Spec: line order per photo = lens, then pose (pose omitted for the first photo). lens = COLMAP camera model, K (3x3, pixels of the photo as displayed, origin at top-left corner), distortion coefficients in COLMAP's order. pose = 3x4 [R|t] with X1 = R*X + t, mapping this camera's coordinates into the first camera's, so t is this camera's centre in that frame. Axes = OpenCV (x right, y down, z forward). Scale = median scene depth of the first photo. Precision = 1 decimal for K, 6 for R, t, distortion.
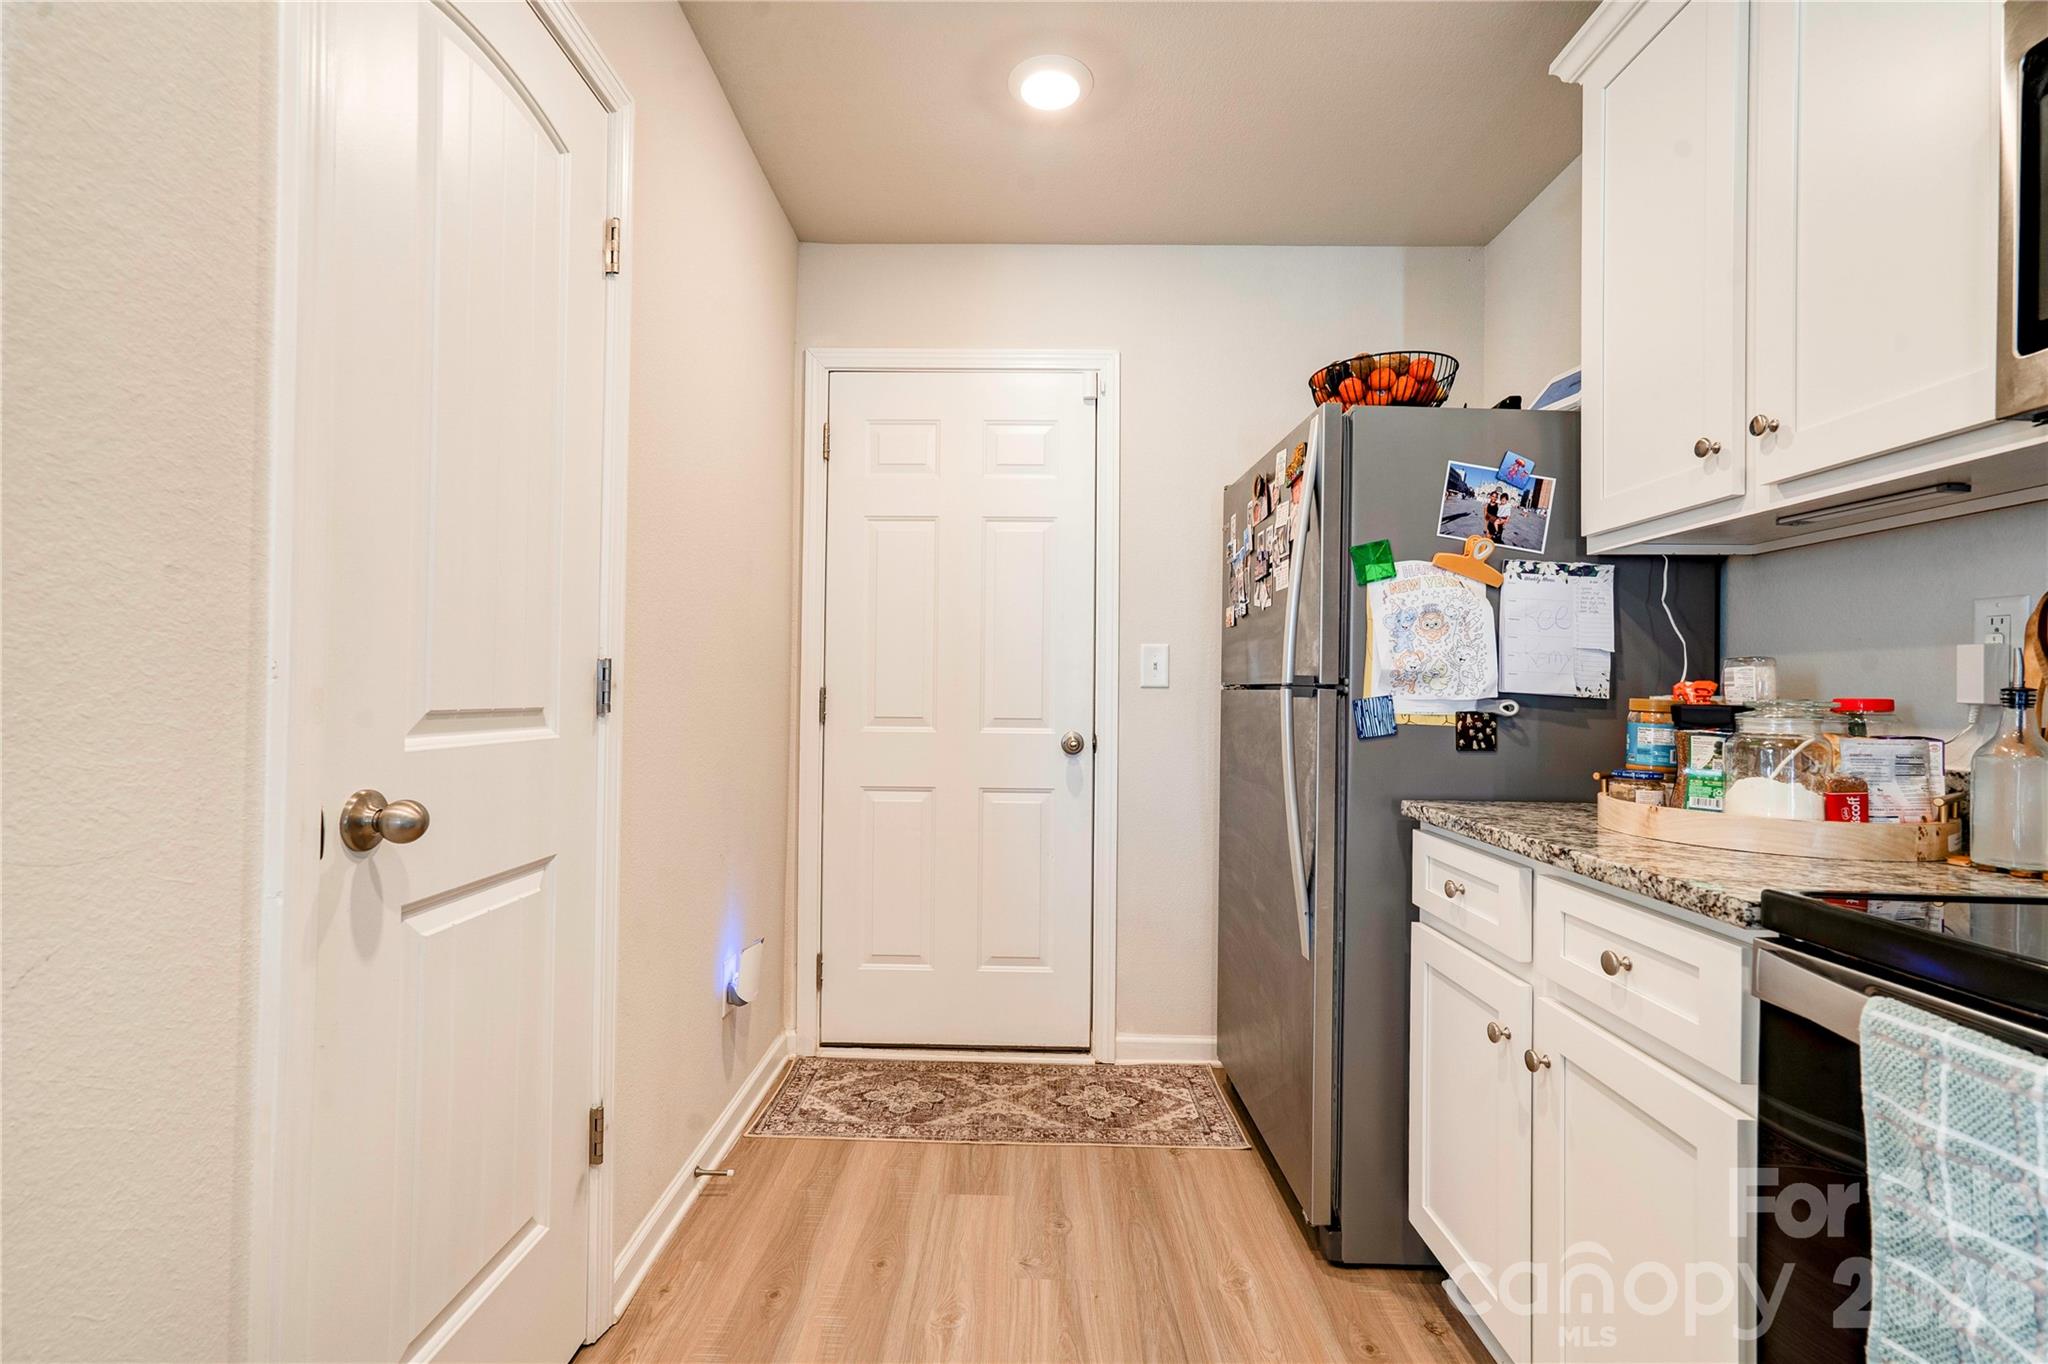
lens RADIAL K [[947.0, 0, 1006.5], [0, 947.0, 673.5], [0, 0, 1]] dist [0.002607, 0.005264]
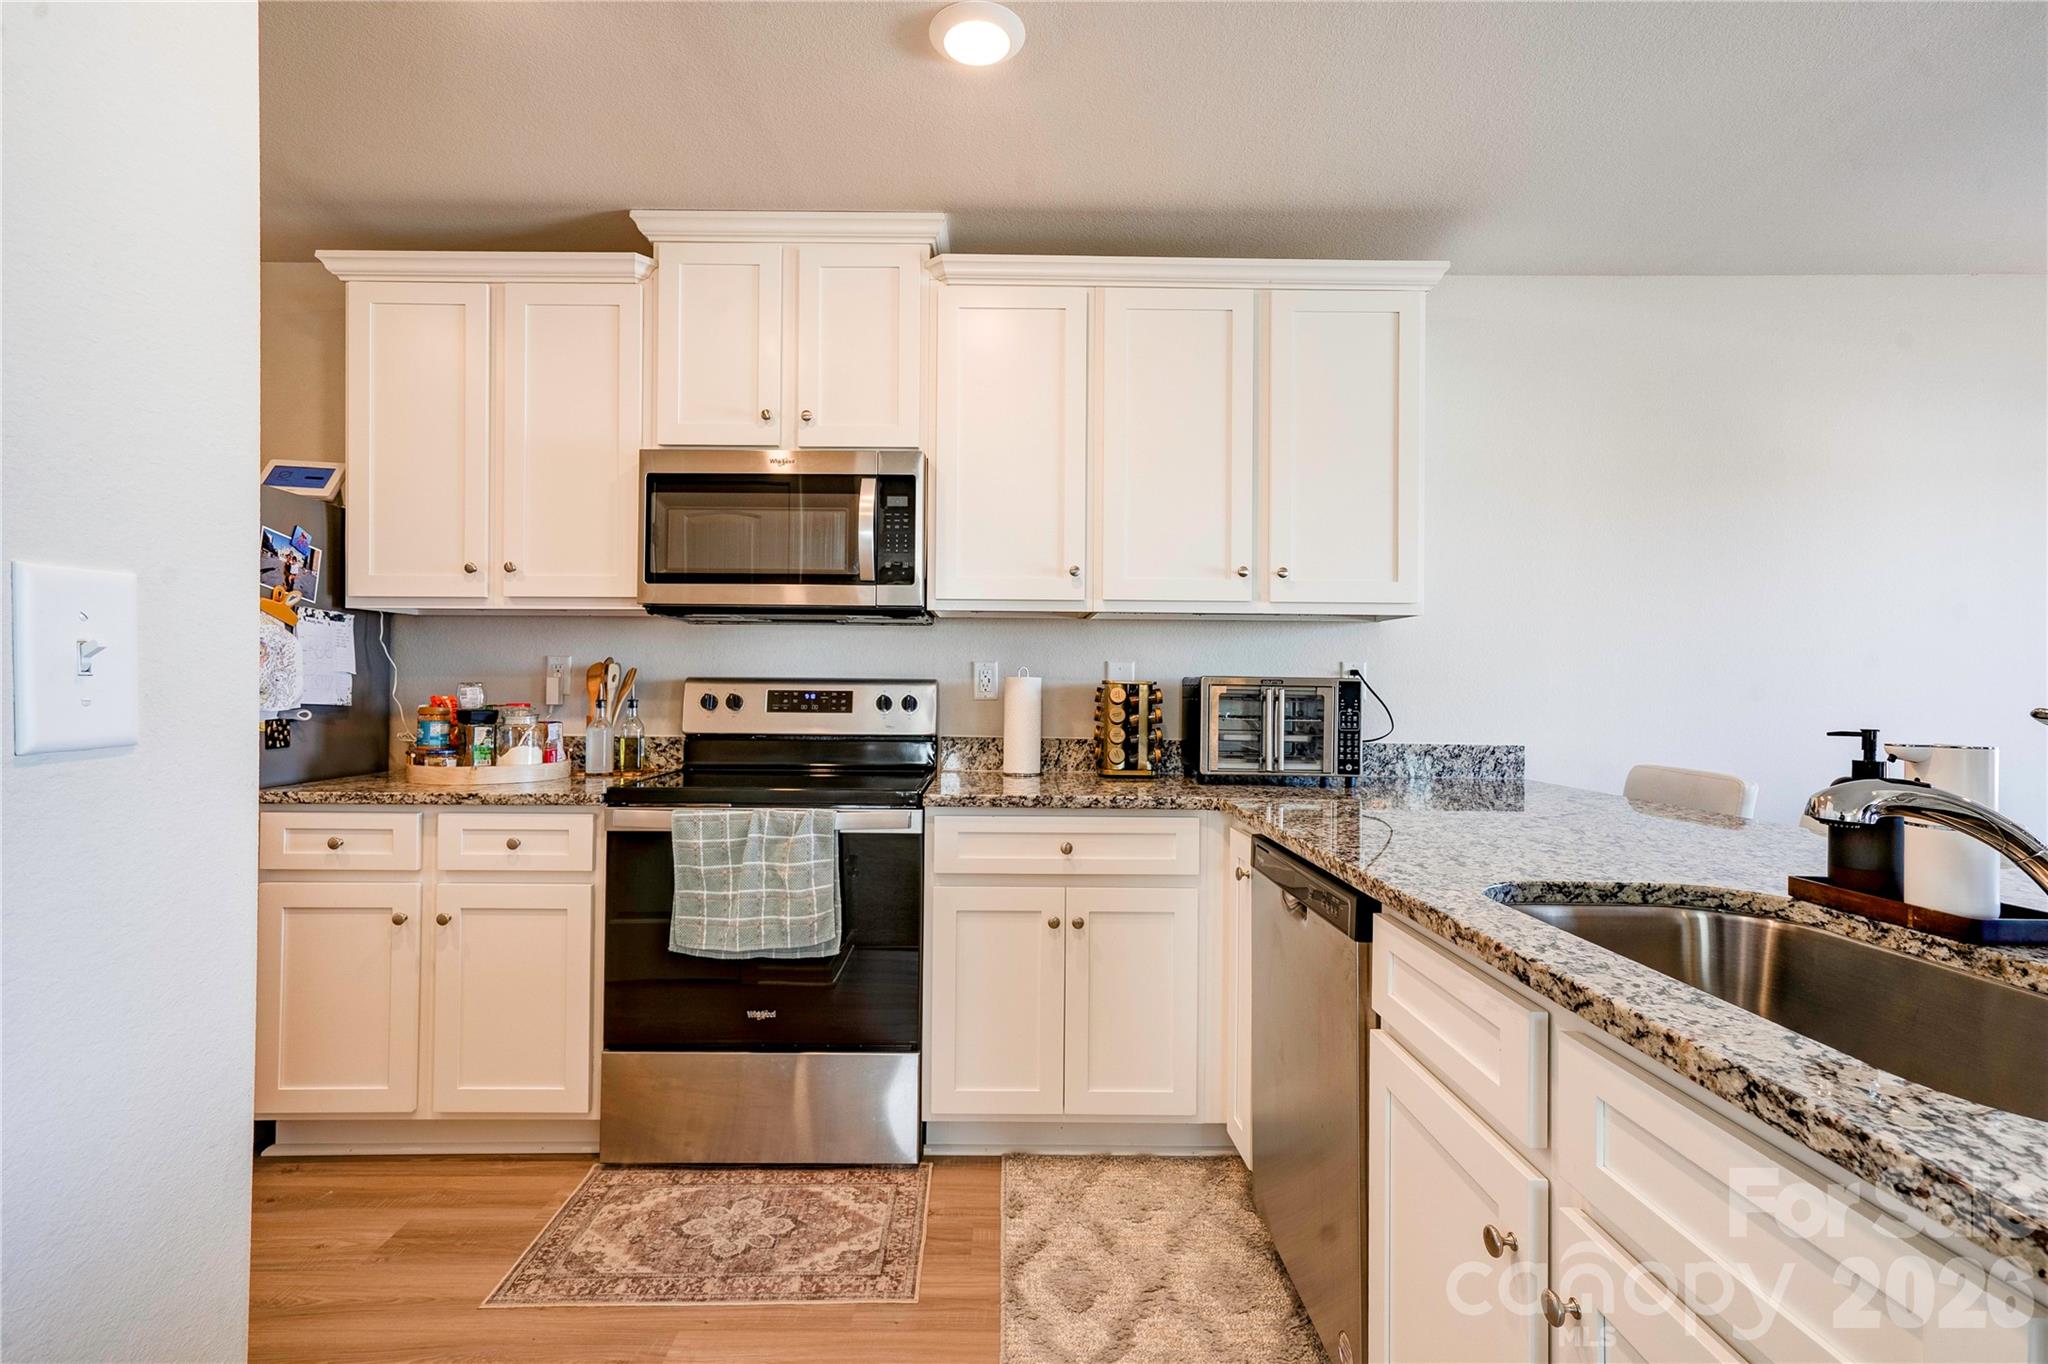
lens RADIAL K [[947.0, 0, 1001.9], [0, 947.0, 677.6], [0, 0, 1]] dist [0.002607, 0.005264]
pose [[-0.017854, -0.008732, 0.999802, -0.866206], [-0.024939, 0.999655, 0.008285, -0.054490], [-0.999530, -0.024786, -0.018065, 0.011666]]
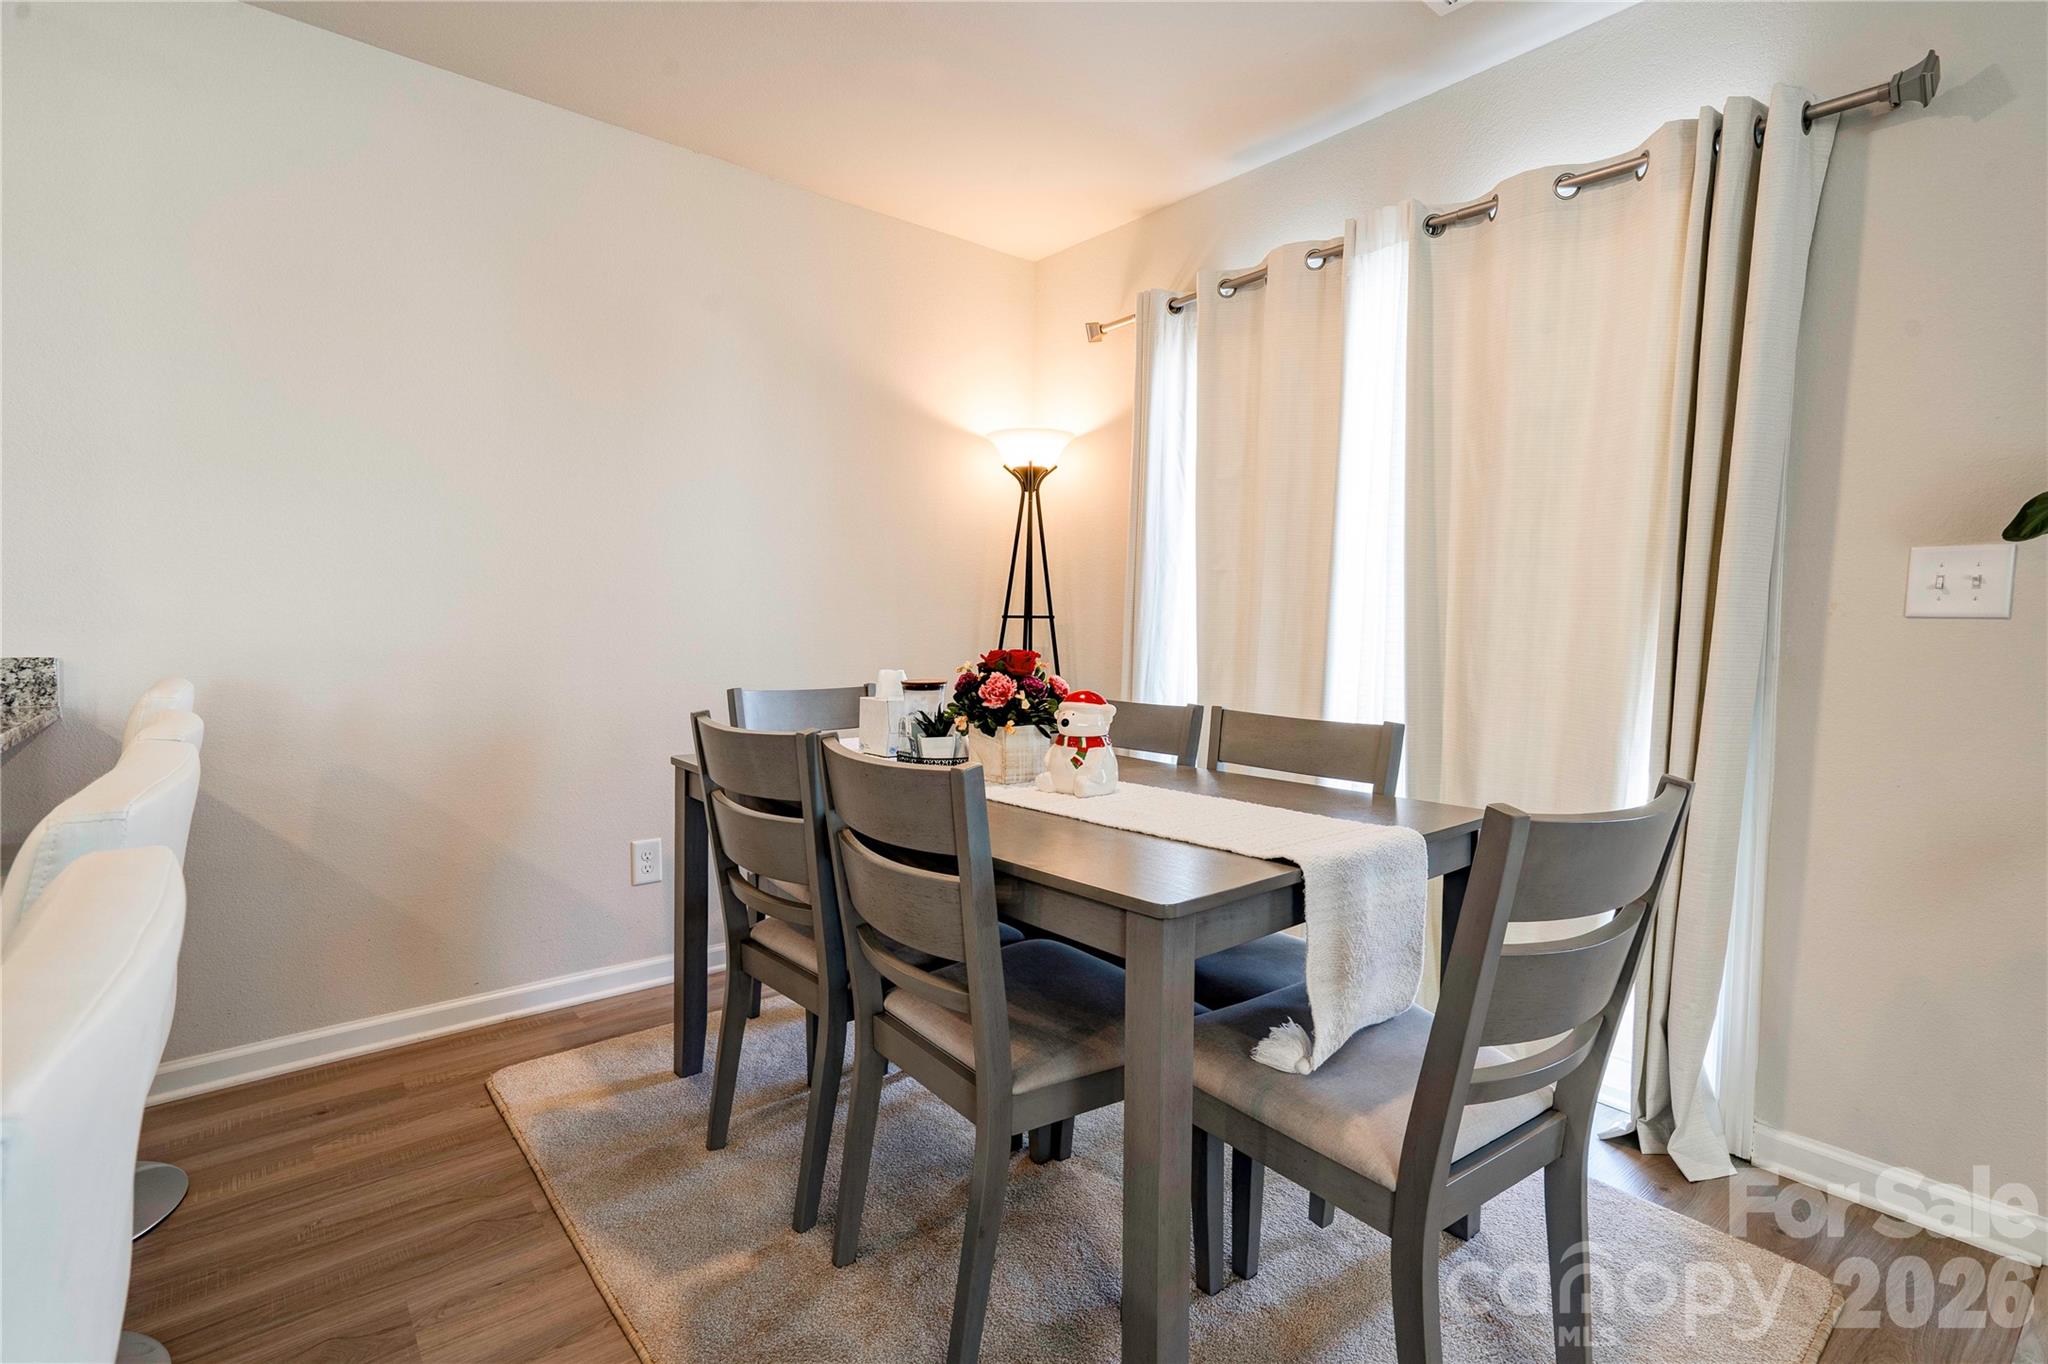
lens RADIAL K [[947.0, 0, 1025.9], [0, 947.0, 703.3], [0, 0, 1]] dist [0.002607, 0.005264]
pose [[-0.657339, -0.086945, 0.748563, -0.822124], [-0.033412, 0.995708, 0.086311, -0.026420], [-0.752854, 0.031725, -0.657422, -1.030382]]
